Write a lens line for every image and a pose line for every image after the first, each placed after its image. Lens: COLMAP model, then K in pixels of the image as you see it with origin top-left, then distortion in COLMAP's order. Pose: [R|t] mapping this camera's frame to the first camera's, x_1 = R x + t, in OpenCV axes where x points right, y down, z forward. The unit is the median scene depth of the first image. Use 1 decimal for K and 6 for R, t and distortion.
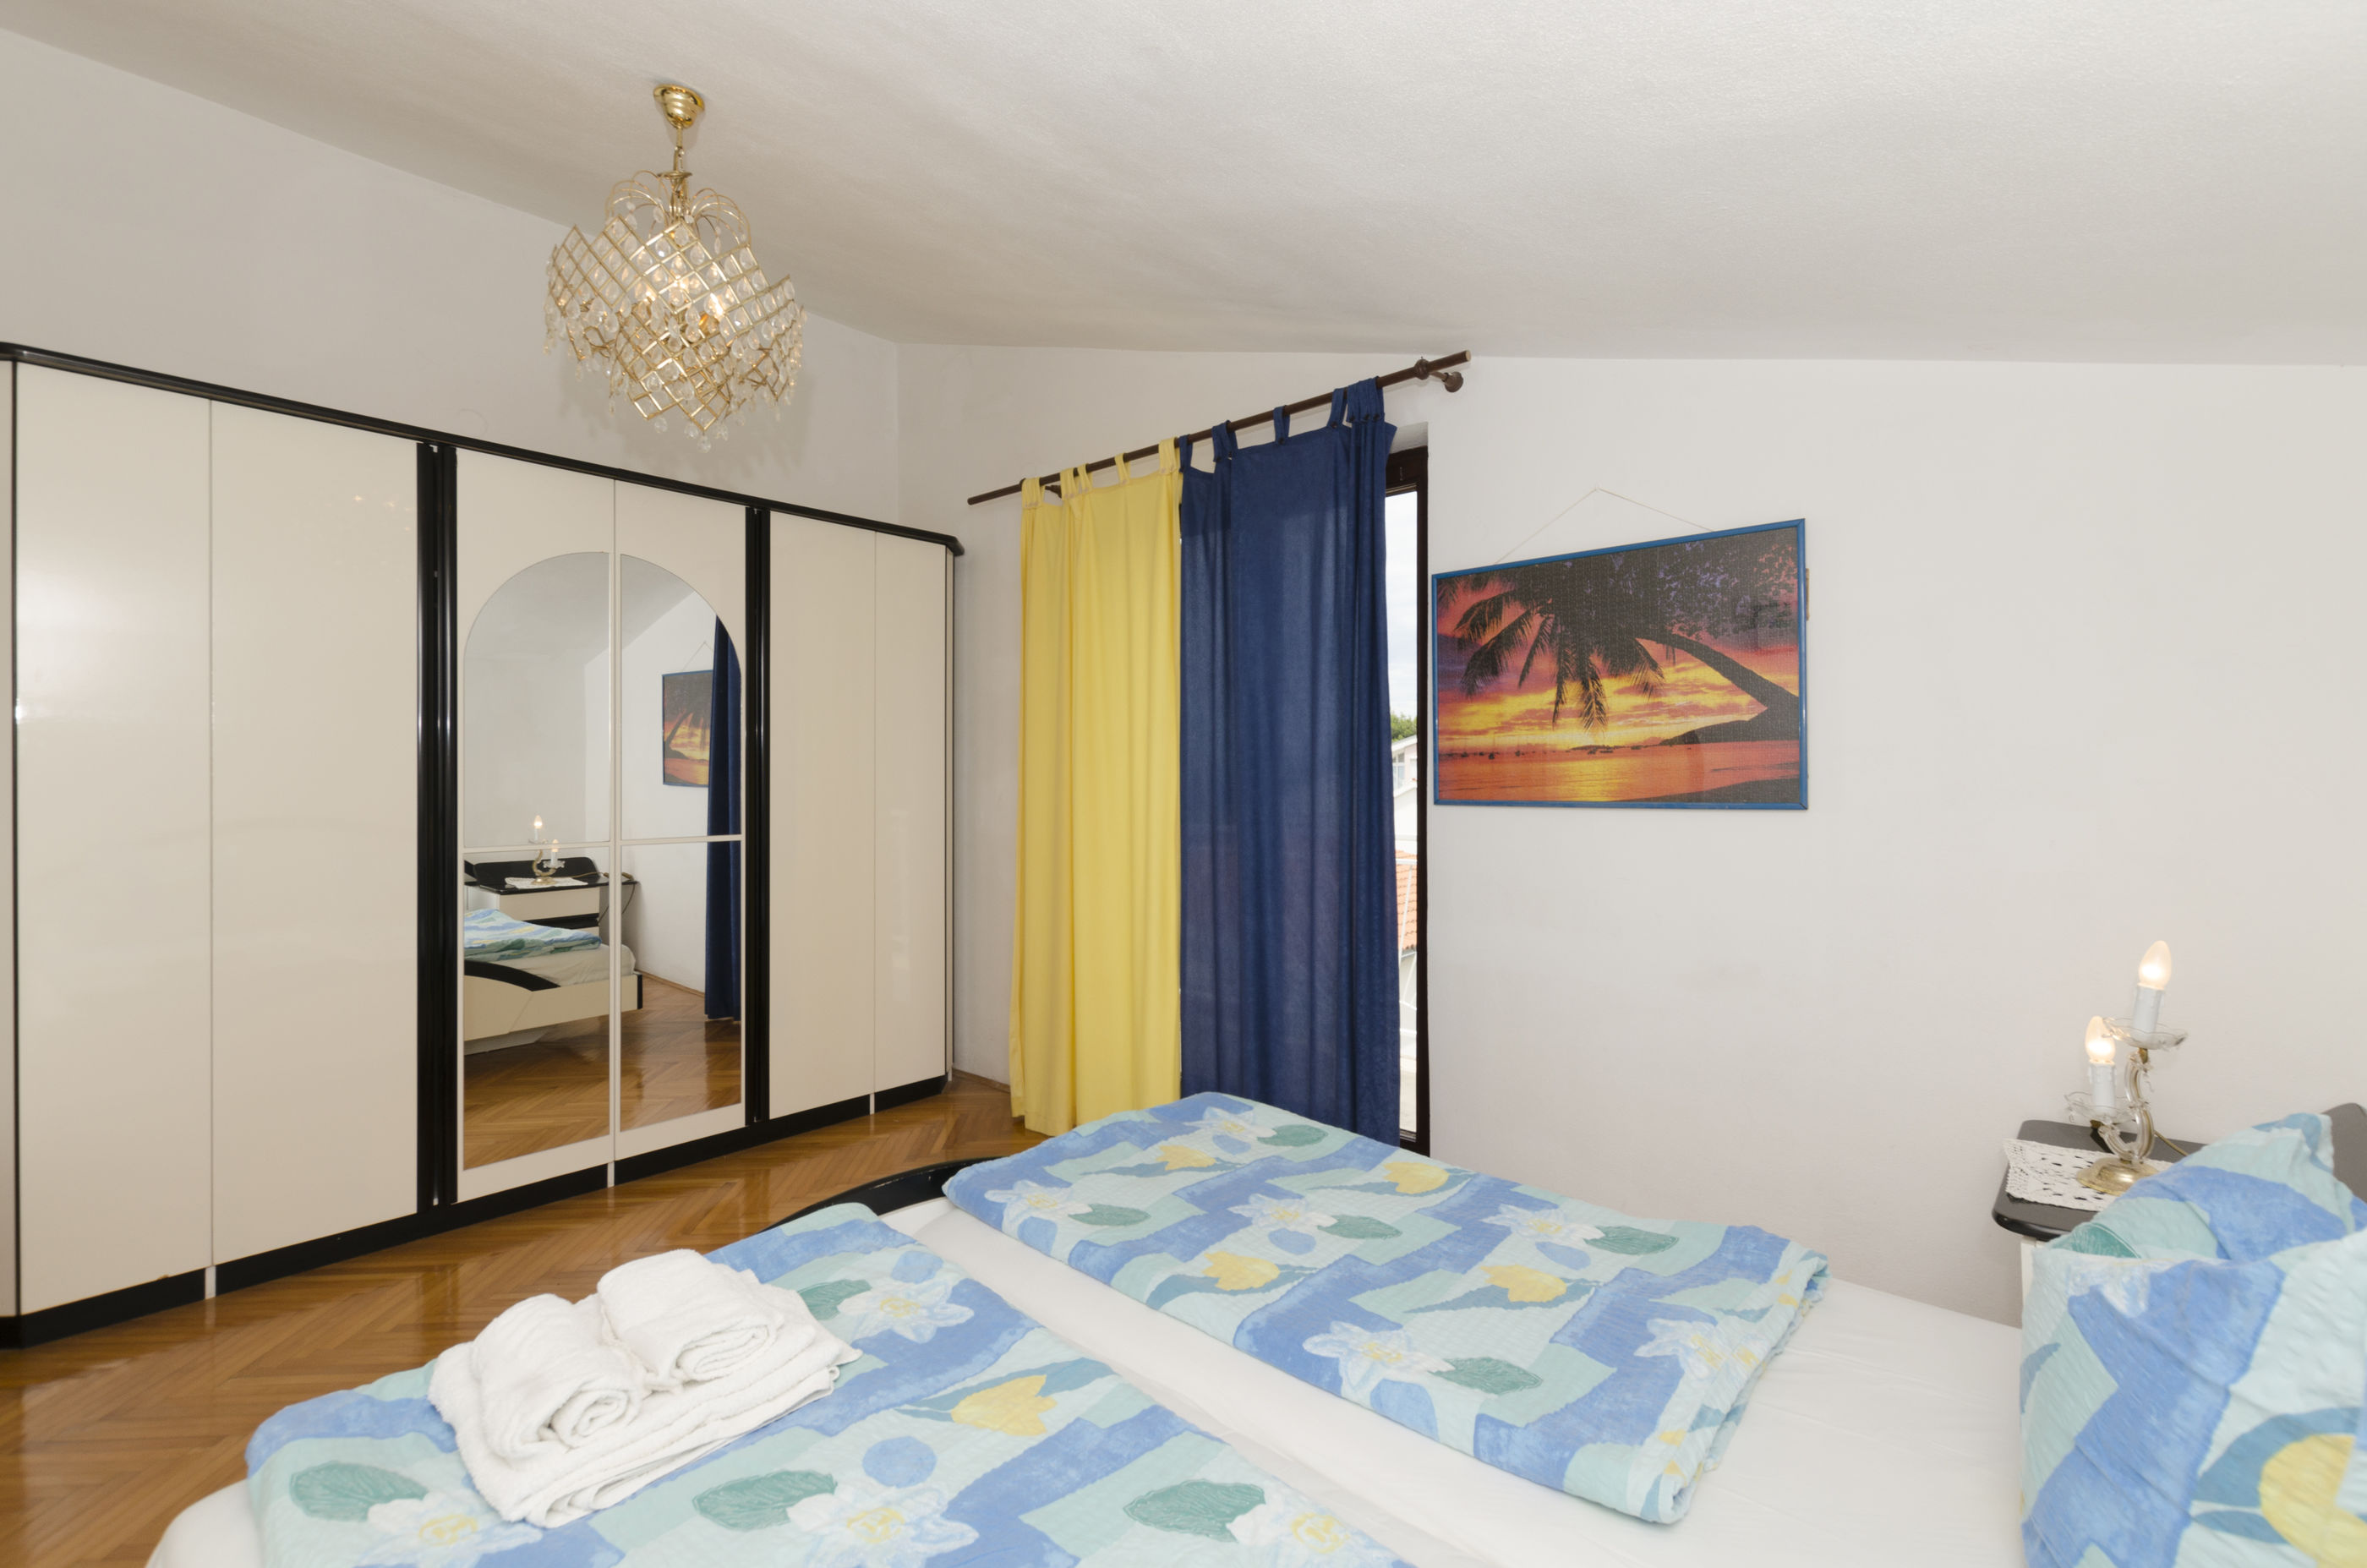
lens RADIAL K [[1028.3, 0, 1187.7], [0, 1028.3, 780.1], [0, 0, 1]] dist [0.007055, -0.001191]
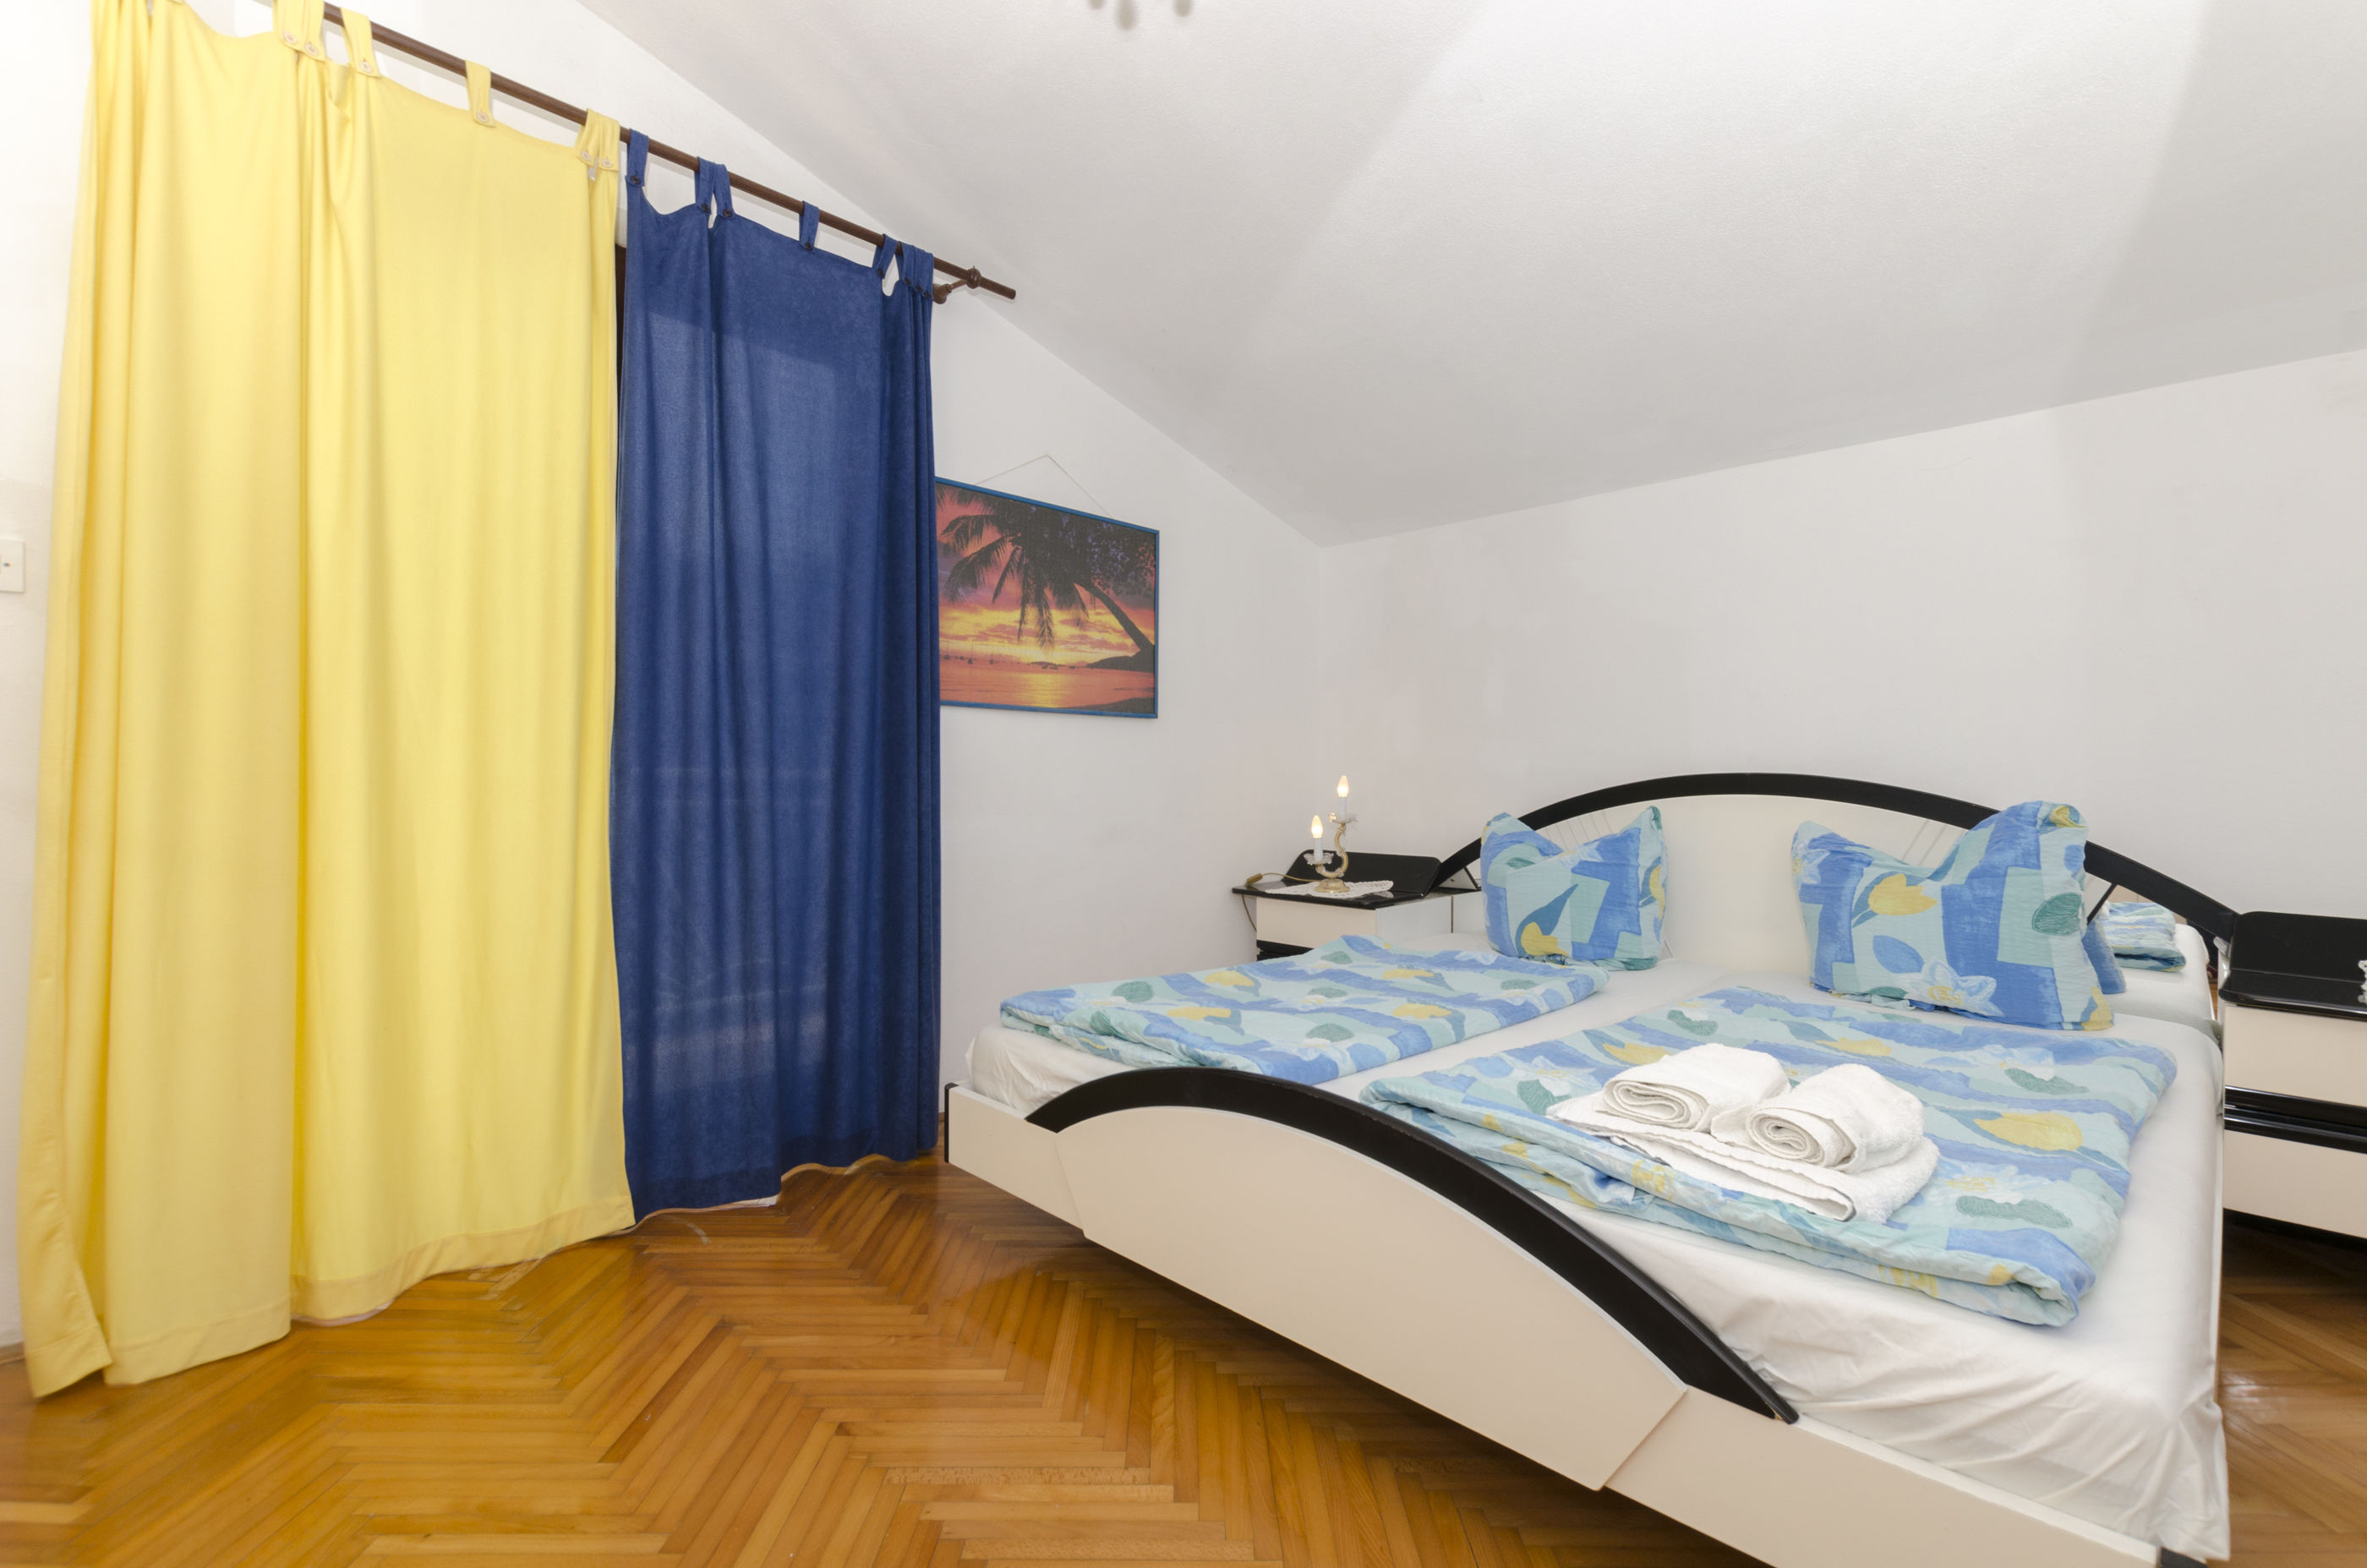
lens RADIAL K [[1028.3, 0, 1175.0], [0, 1028.3, 776.6], [0, 0, 1]] dist [0.007055, -0.001191]
pose [[0.073853, 0.010514, 0.997214, -0.810686], [-0.007301, 0.999923, -0.010002, 0.113358], [-0.997242, -0.006542, 0.073924, 0.747674]]
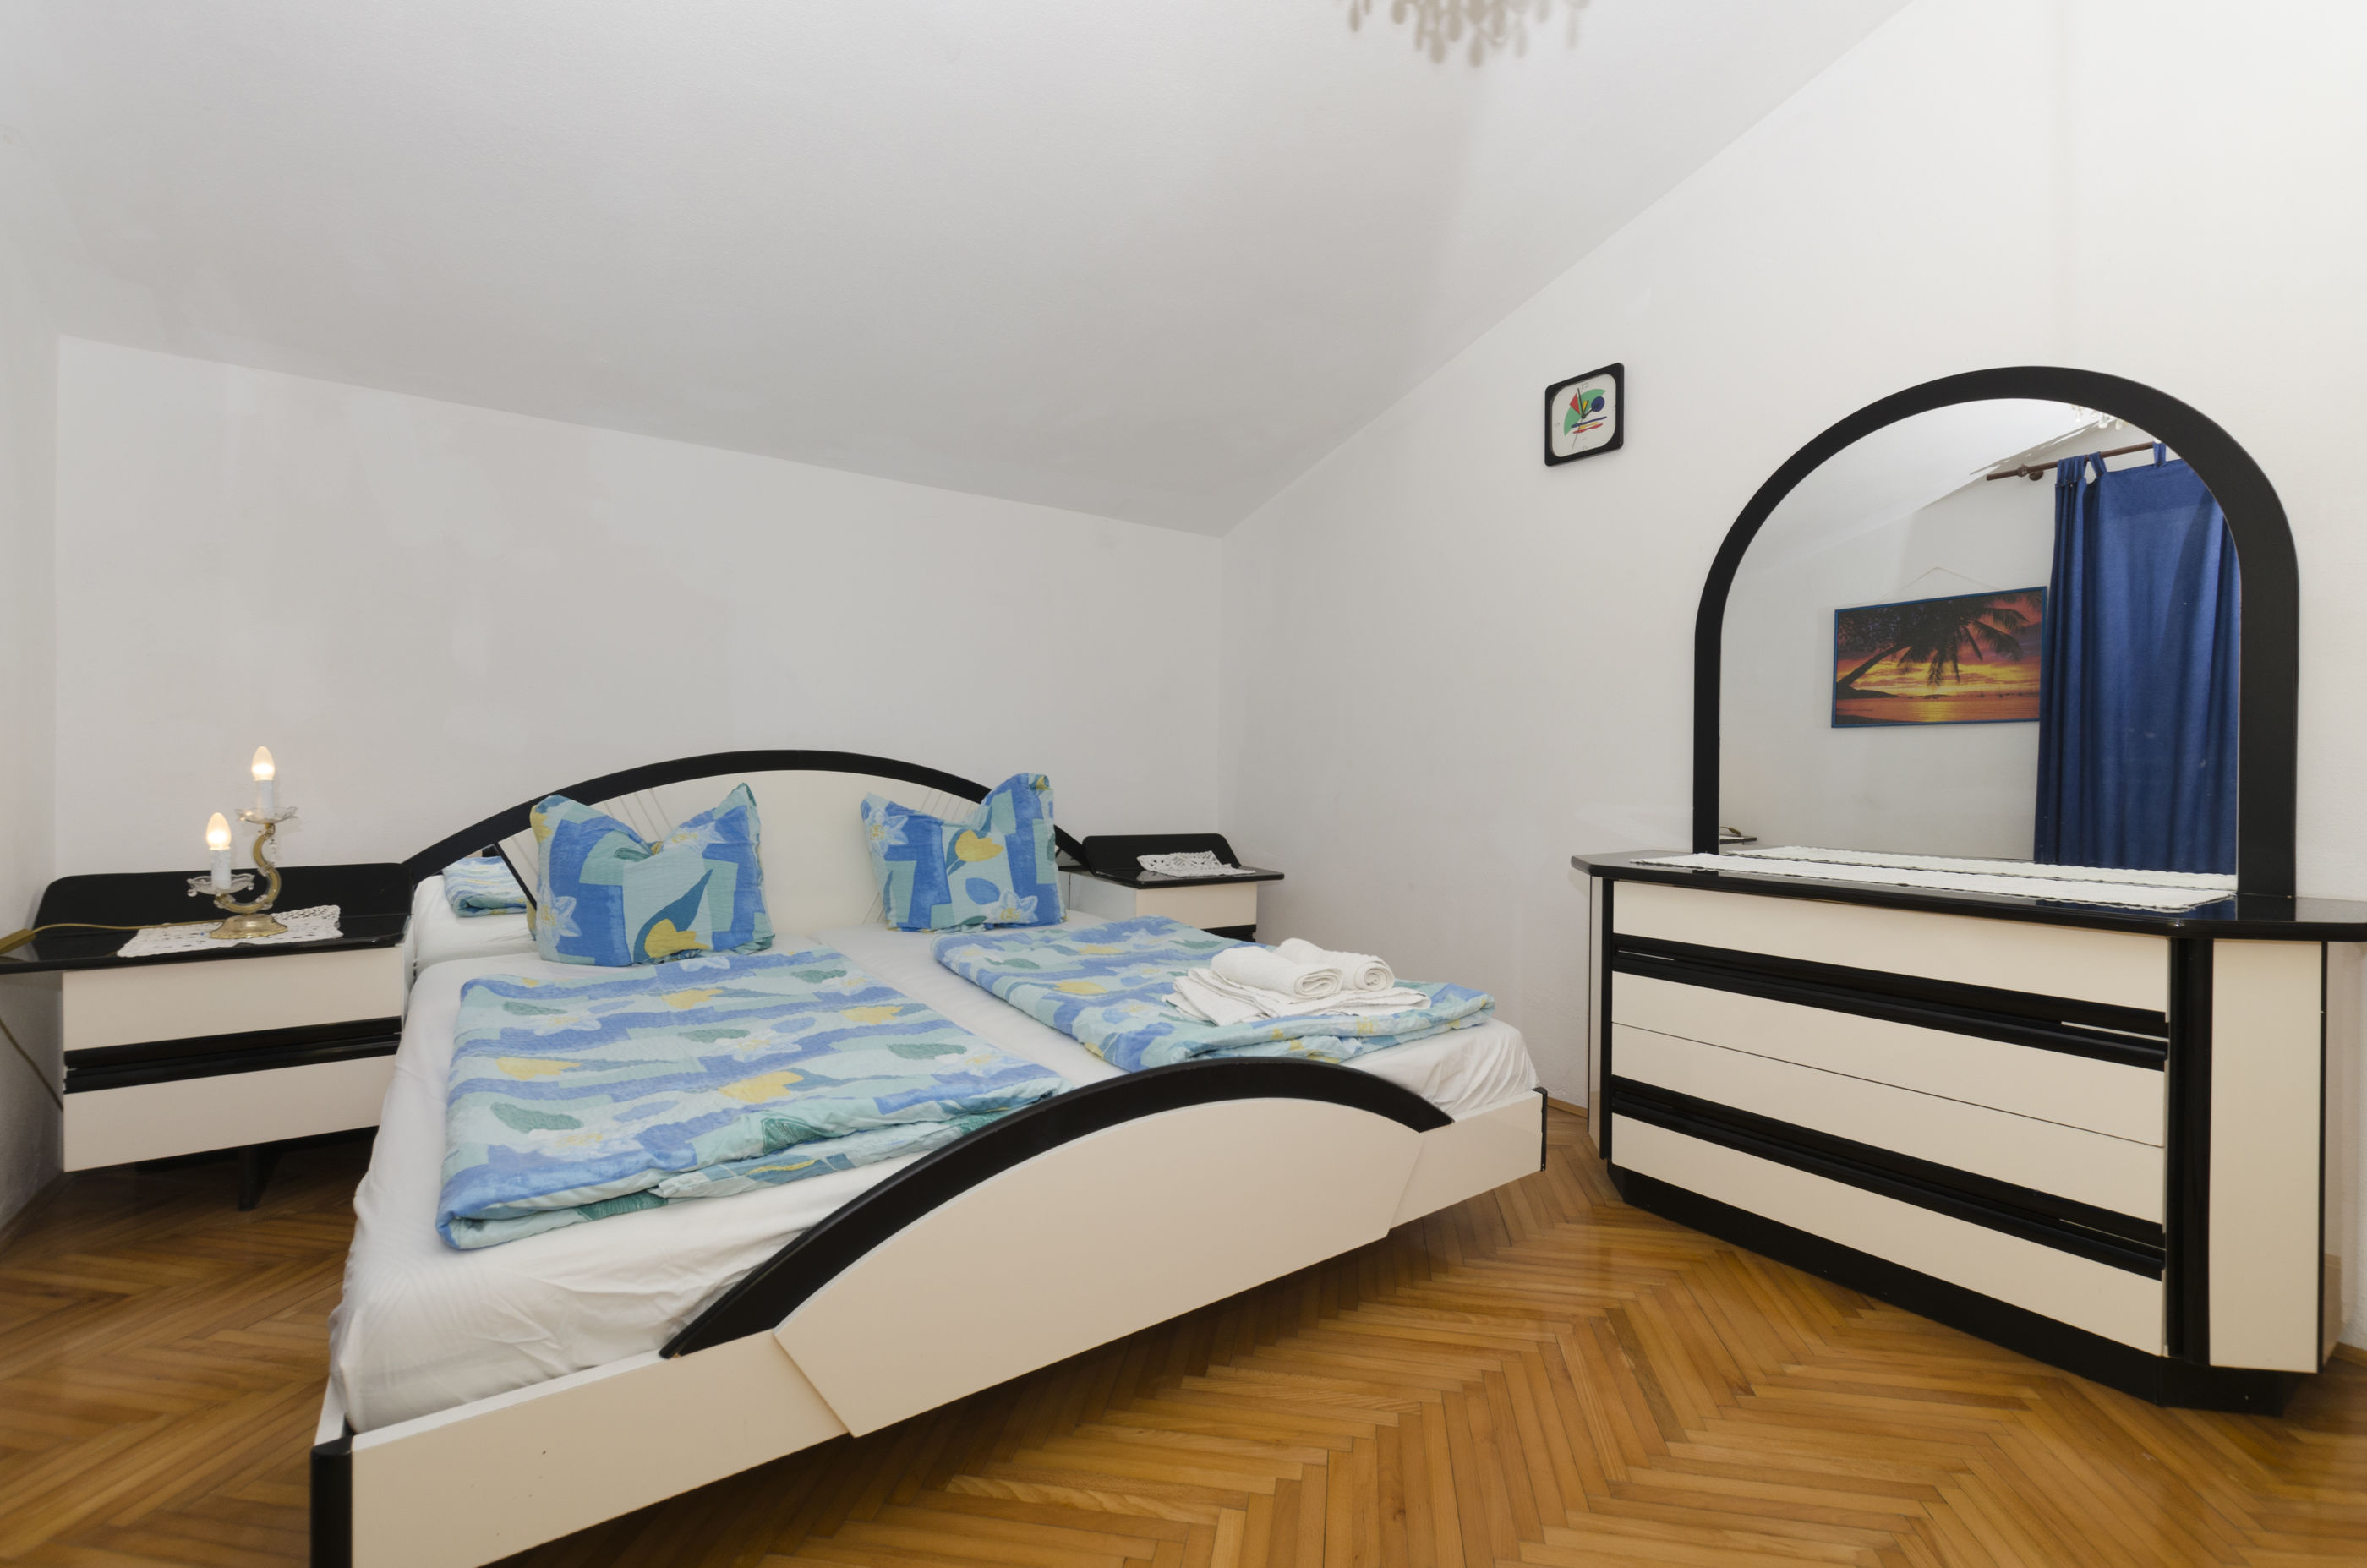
lens RADIAL K [[1028.3, 0, 1174.2], [0, 1028.3, 796.9], [0, 0, 1]] dist [0.007055, -0.001191]
pose [[-0.972891, -0.008737, 0.231100, -0.352505], [-0.002370, 0.999610, 0.027817, 0.113299], [-0.231253, 0.026515, -0.972532, 1.286343]]
